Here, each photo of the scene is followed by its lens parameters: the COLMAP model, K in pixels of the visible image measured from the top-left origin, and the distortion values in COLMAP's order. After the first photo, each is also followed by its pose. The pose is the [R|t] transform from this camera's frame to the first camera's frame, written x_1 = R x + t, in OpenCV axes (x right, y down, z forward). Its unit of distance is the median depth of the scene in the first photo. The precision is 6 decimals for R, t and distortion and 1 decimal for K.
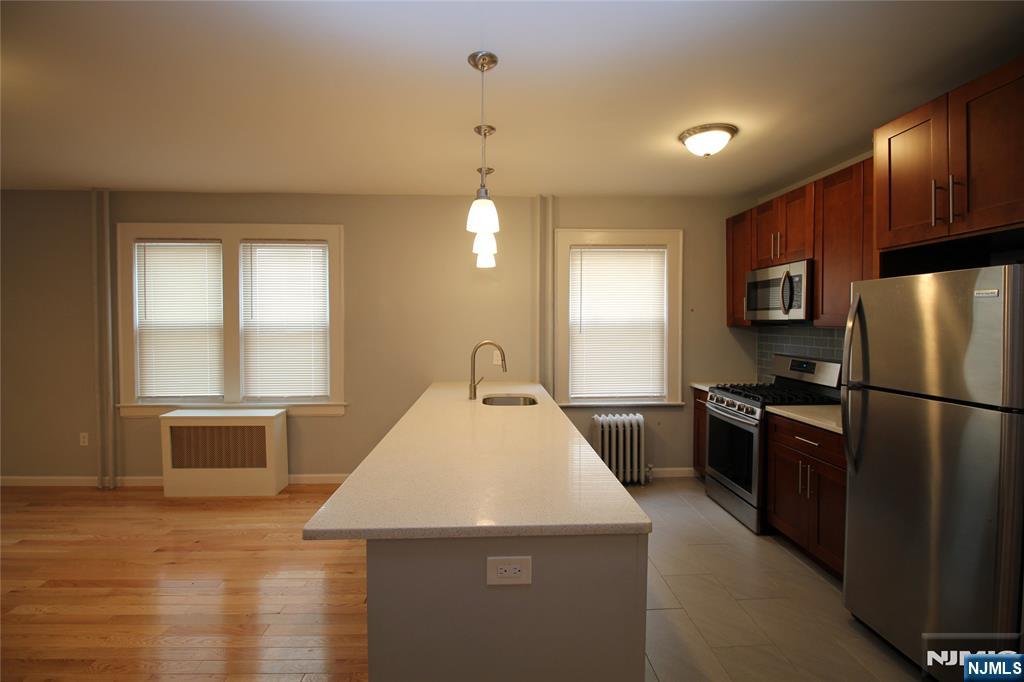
lens RADIAL K [[503.0, 0, 526.0], [0, 503.0, 331.7], [0, 0, 1]] dist [-0.016449, -0.001526]
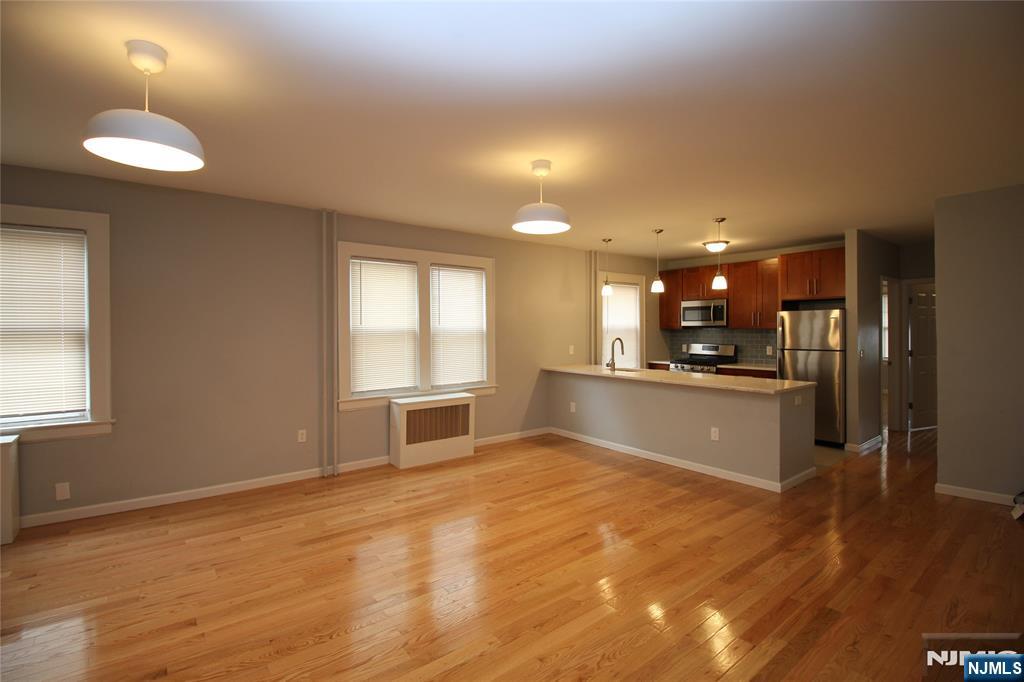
lens RADIAL K [[467.6, 0, 512.7], [0, 467.6, 334.7], [0, 0, 1]] dist [-0.011741, -0.006482]
pose [[0.821062, -0.010636, 0.570740, -1.079098], [0.014295, 0.999896, -0.001932, 0.004090], [-0.570660, 0.009745, 0.821129, -0.105515]]
